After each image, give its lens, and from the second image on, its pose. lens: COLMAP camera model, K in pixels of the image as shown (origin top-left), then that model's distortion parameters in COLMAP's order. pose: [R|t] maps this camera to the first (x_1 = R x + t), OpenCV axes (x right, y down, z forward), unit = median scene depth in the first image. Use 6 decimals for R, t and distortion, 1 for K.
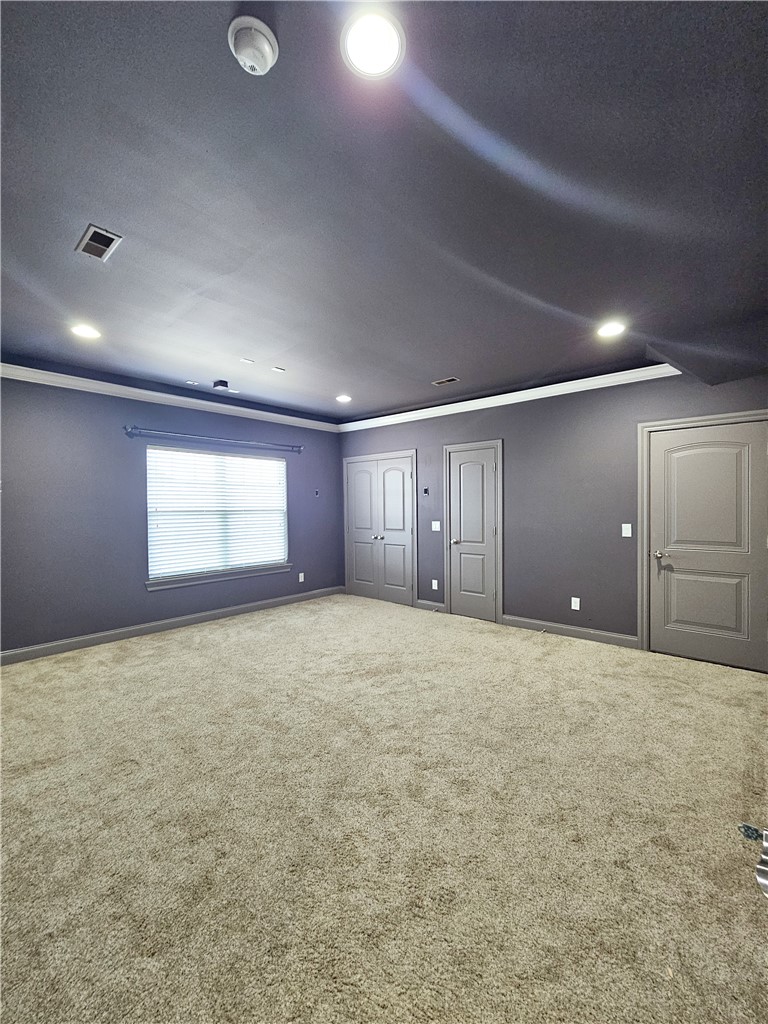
lens RADIAL K [[415.8, 0, 383.2], [0, 415.8, 512.0], [0, 0, 1]] dist [-0.001367, -0.000016]
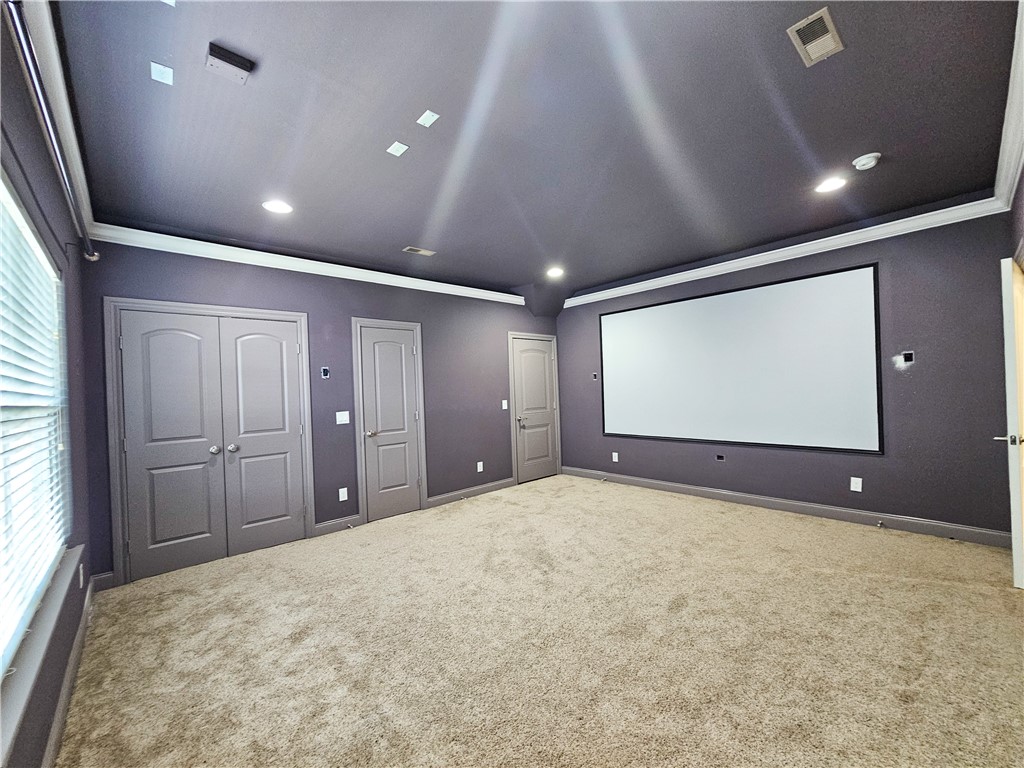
lens RADIAL K [[415.8, 0, 510.9], [0, 415.8, 386.0], [0, 0, 1]] dist [-0.001367, -0.000016]
pose [[0.119029, 0.013014, 0.992805, -0.836260], [0.054235, 0.998336, -0.019589, 0.010025], [-0.991408, 0.056176, 0.118125, 0.822141]]
